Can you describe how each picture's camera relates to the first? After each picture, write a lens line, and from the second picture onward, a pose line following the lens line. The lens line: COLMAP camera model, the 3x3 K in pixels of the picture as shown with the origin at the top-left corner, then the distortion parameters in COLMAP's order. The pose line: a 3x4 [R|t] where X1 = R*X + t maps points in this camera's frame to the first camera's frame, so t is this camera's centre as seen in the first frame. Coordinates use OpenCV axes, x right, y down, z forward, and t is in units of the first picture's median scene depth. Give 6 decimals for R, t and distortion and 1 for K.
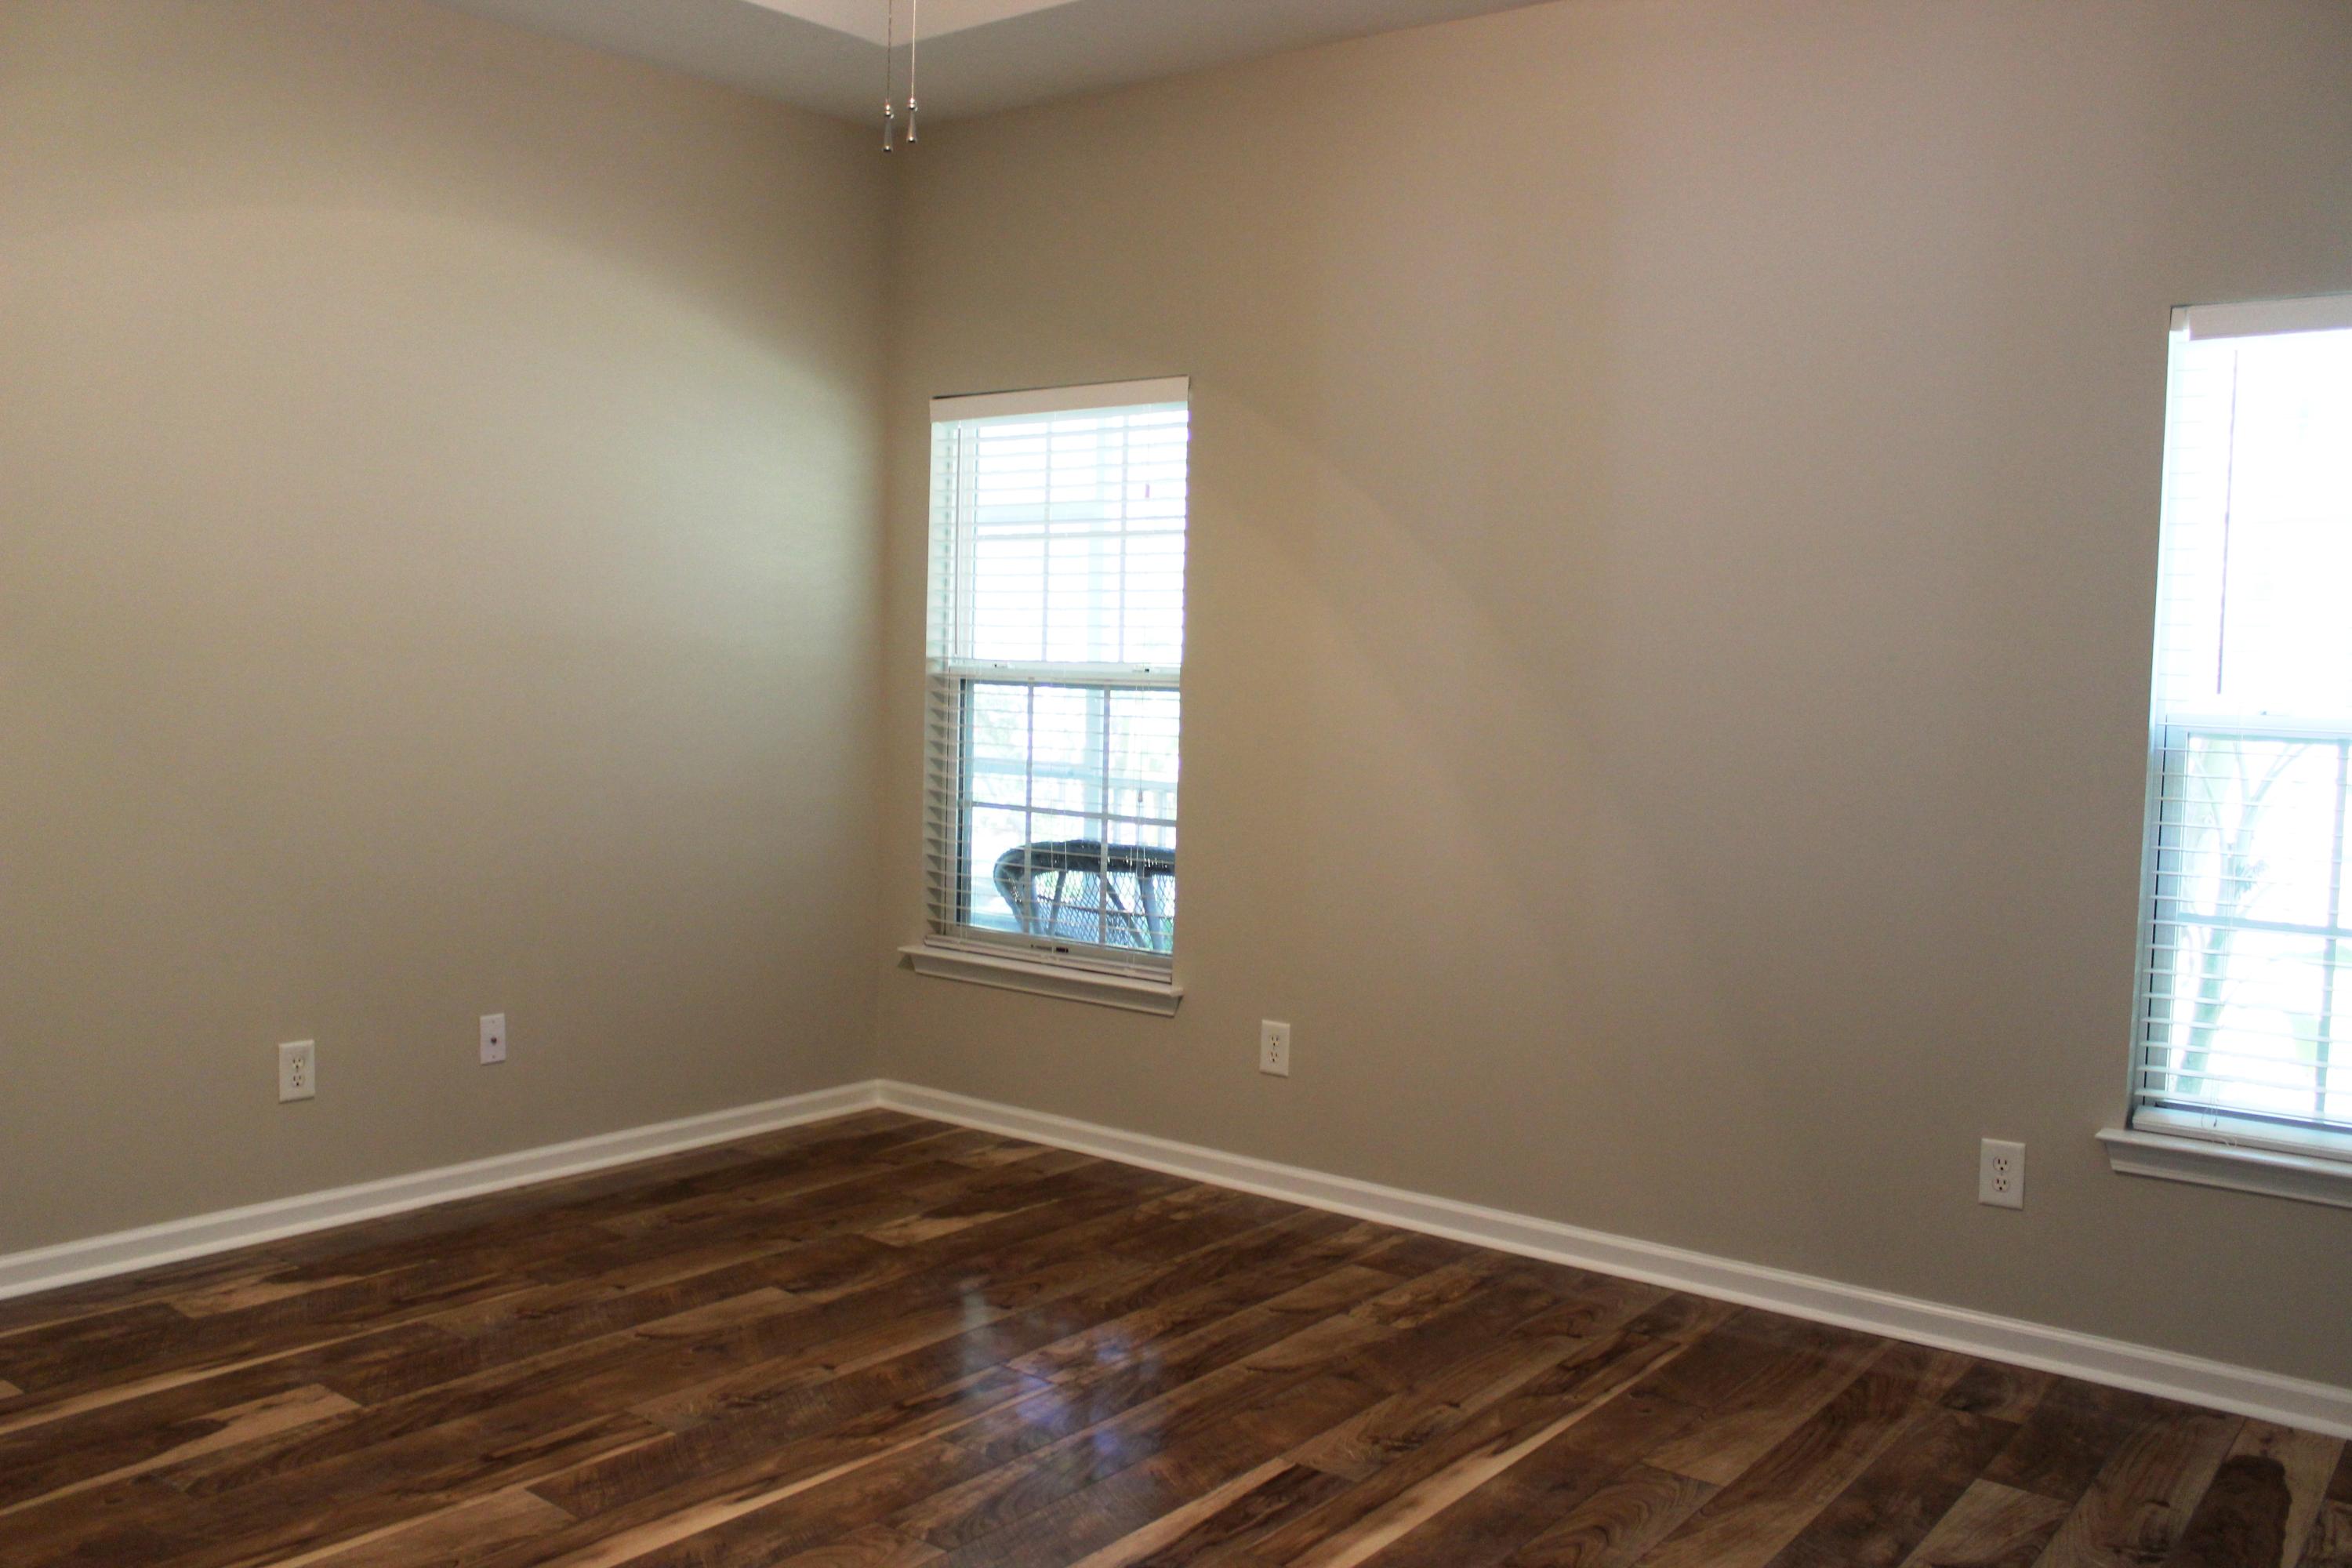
lens RADIAL K [[1979.4, 0, 1165.5], [0, 1979.4, 775.1], [0, 0, 1]] dist [-0.135723, 0.129683]
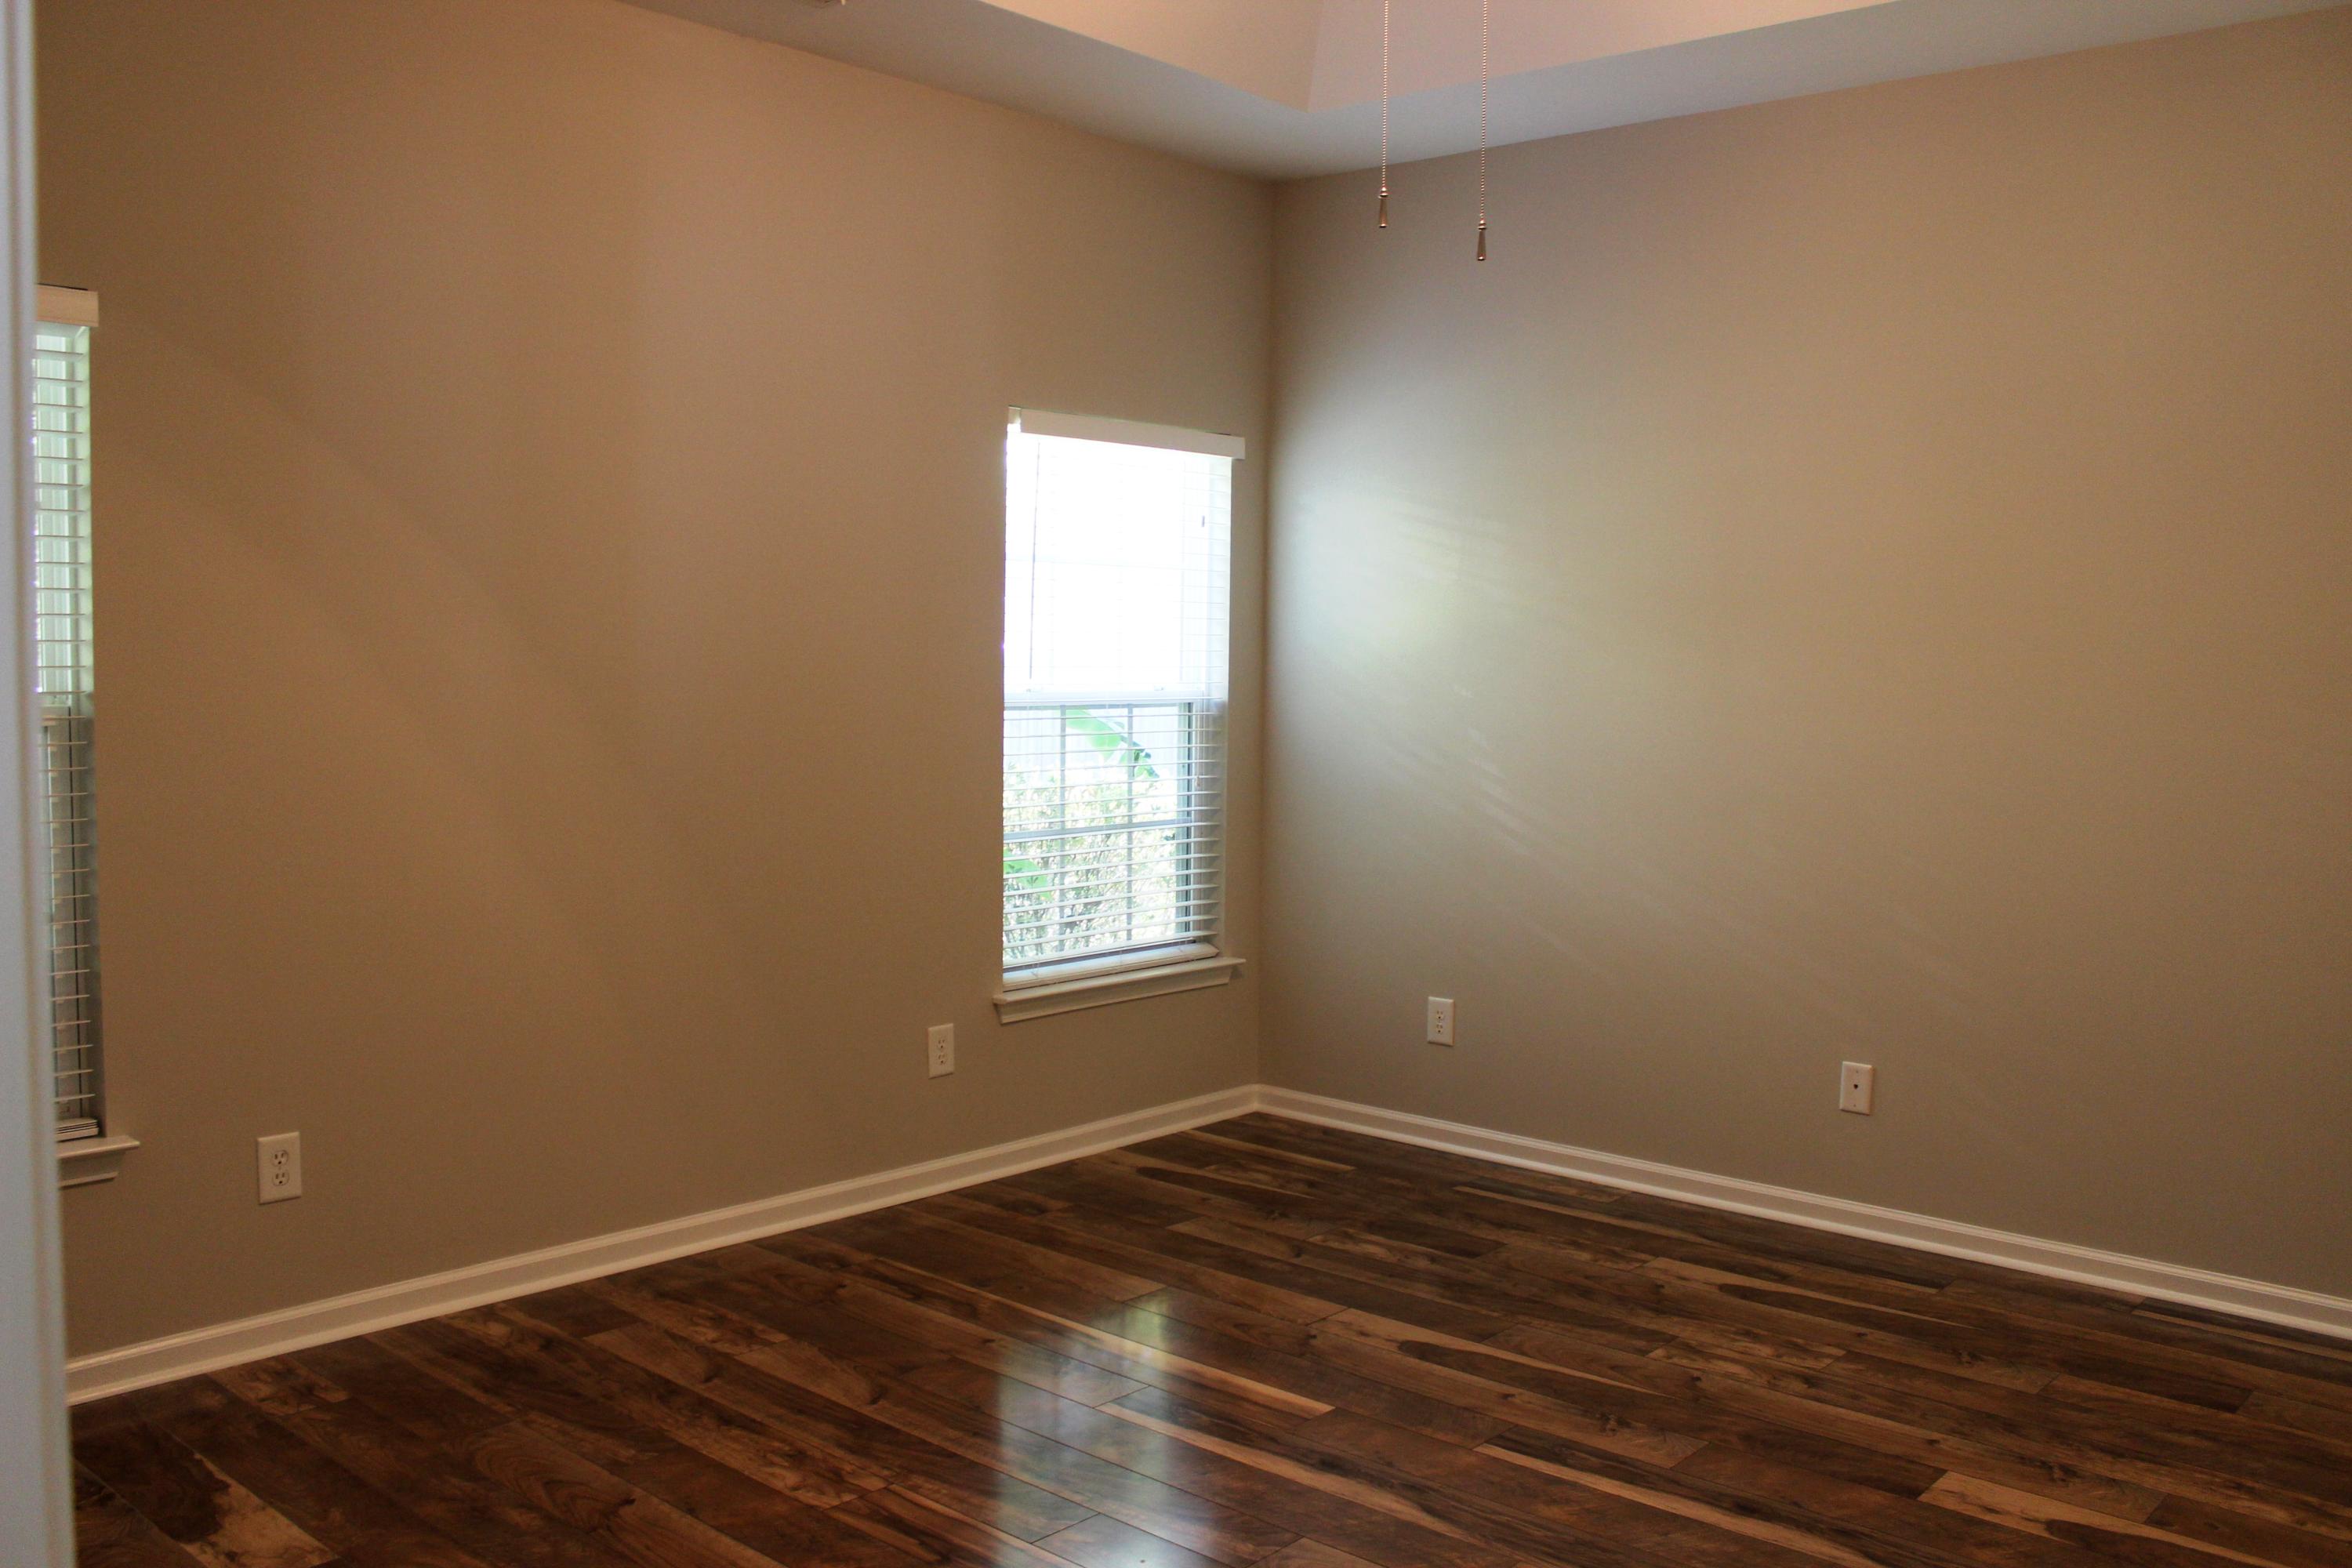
lens RADIAL K [[1979.4, 0, 1161.2], [0, 1979.4, 796.7], [0, 0, 1]] dist [-0.135723, 0.129683]
pose [[0.073859, -0.103811, 0.991851, -0.819875], [0.047944, 0.993787, 0.100444, -0.087683], [-0.996116, 0.040135, 0.078377, 0.696863]]
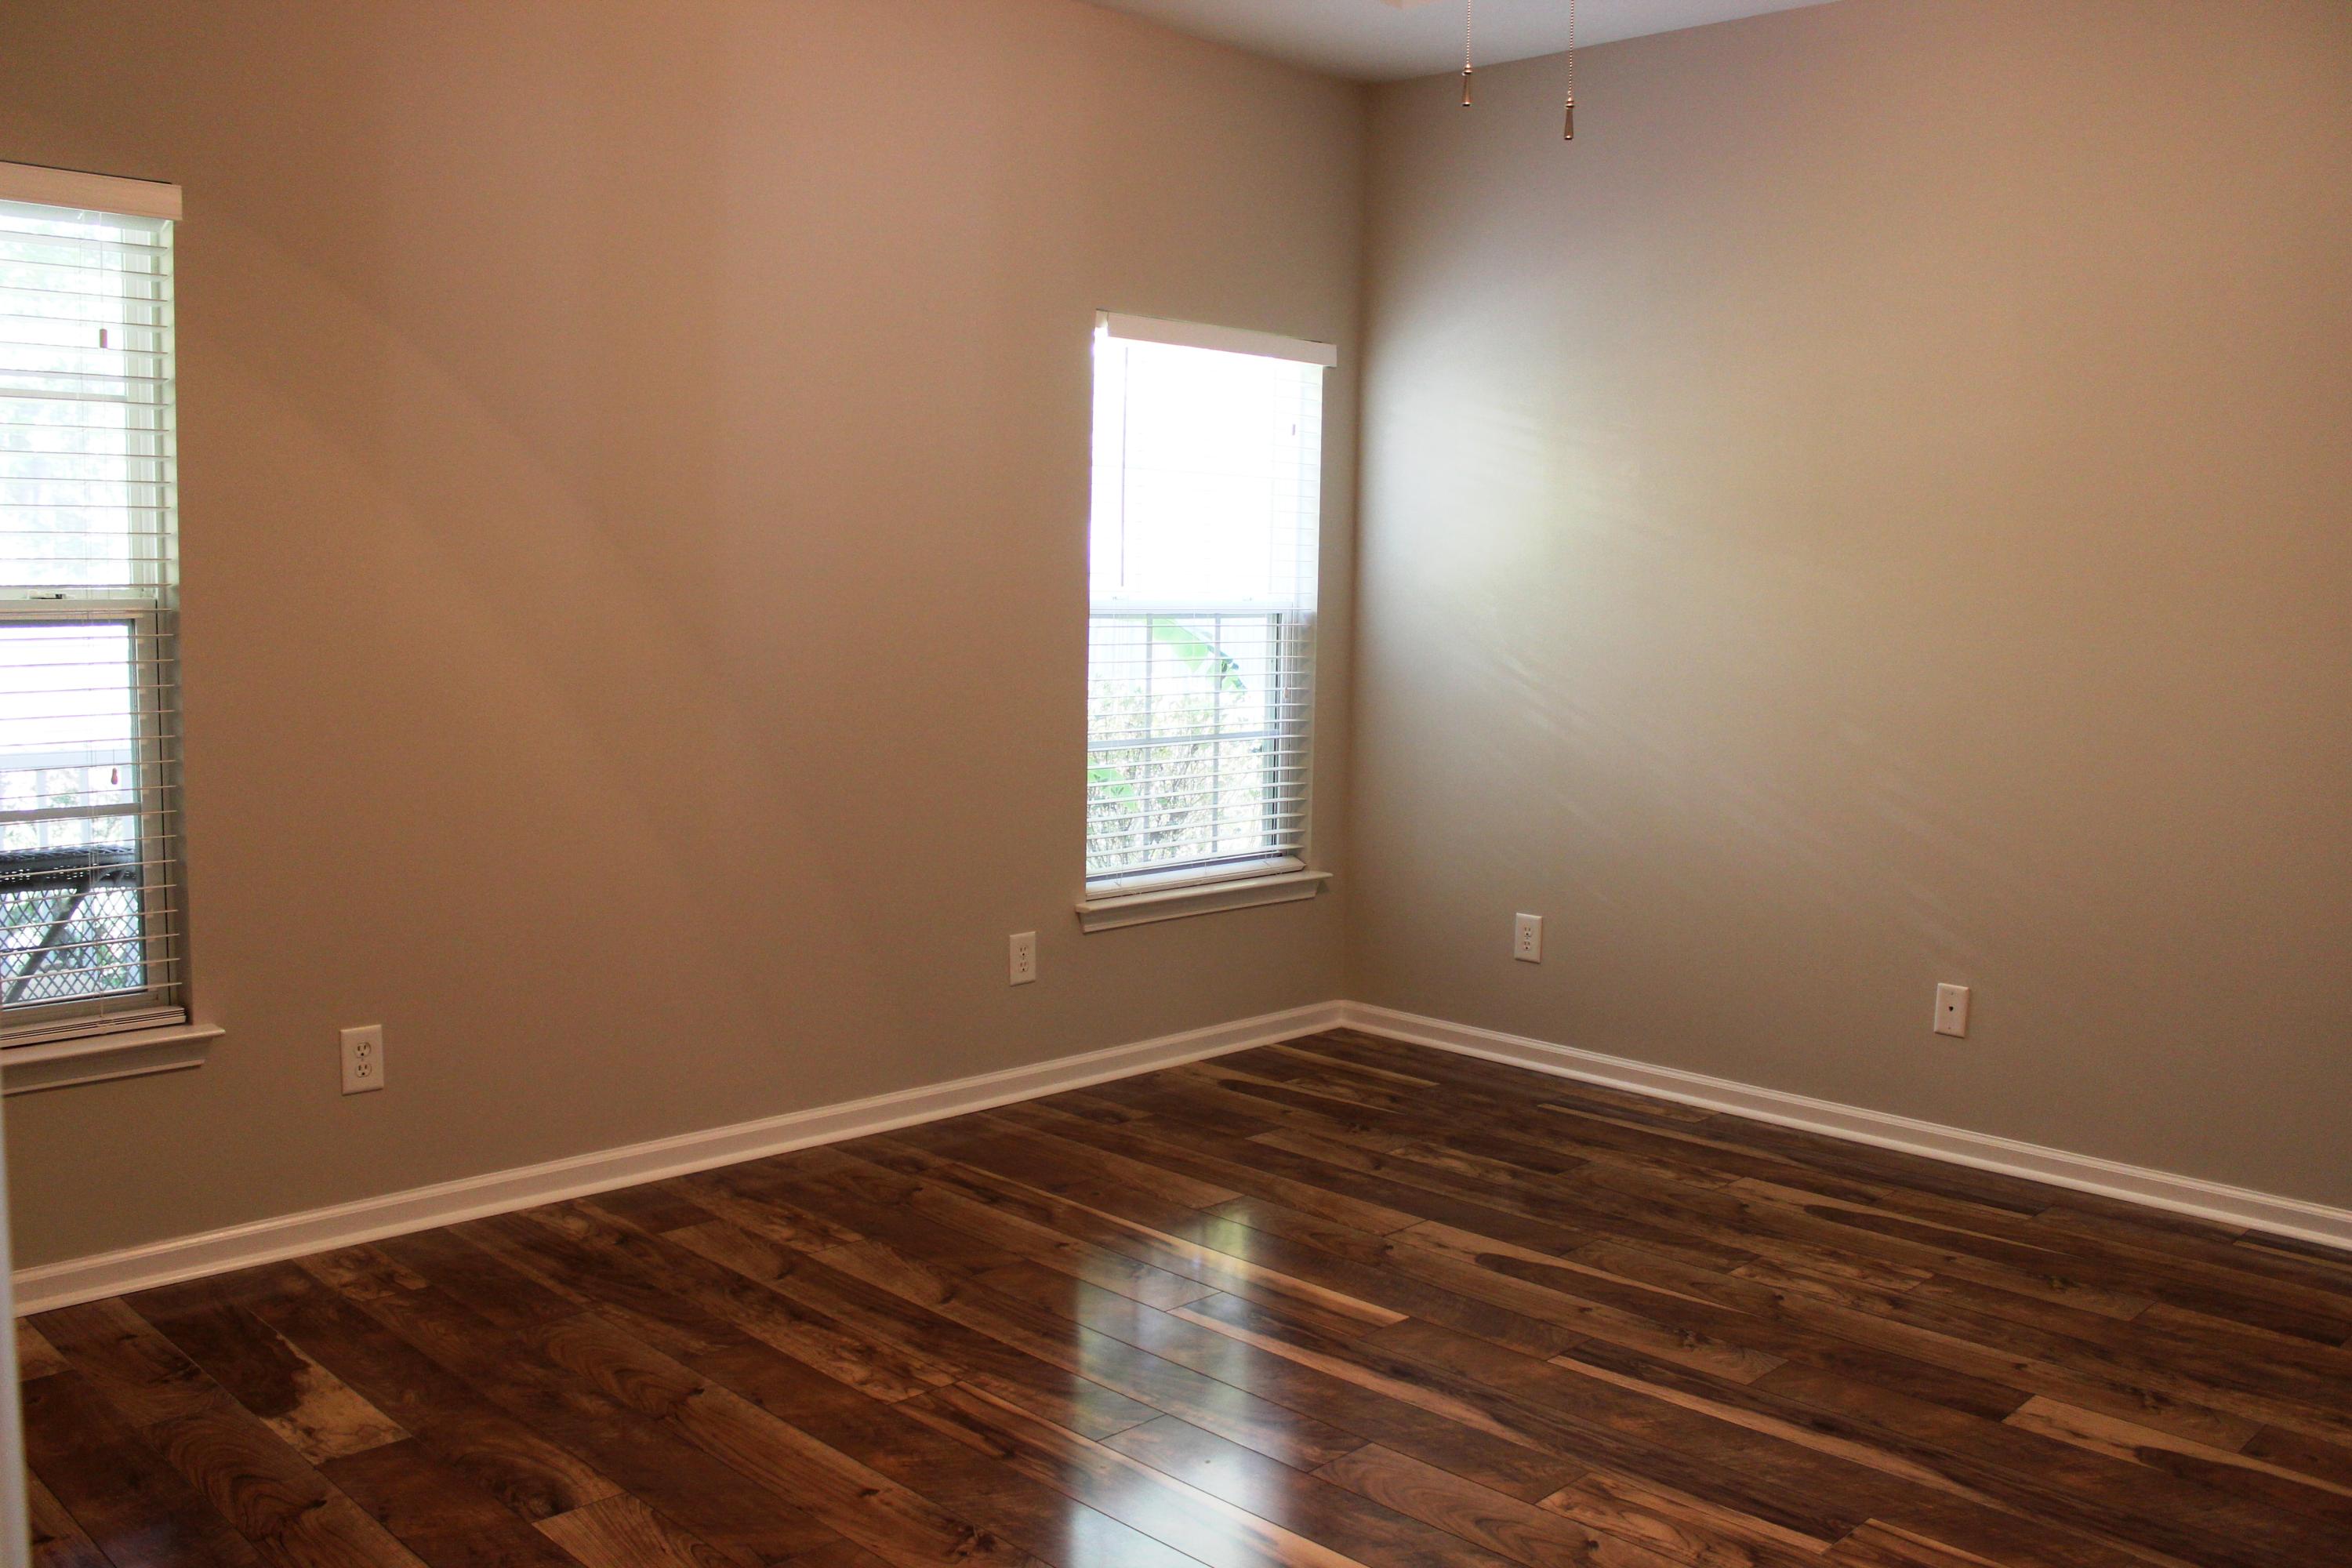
lens RADIAL K [[1979.4, 0, 1164.1], [0, 1979.4, 793.2], [0, 0, 1]] dist [-0.135723, 0.129683]
pose [[0.124264, -0.135355, 0.982974, -0.809279], [0.043807, 0.990435, 0.130844, -0.071584], [-0.991282, 0.026802, 0.129005, 0.687726]]
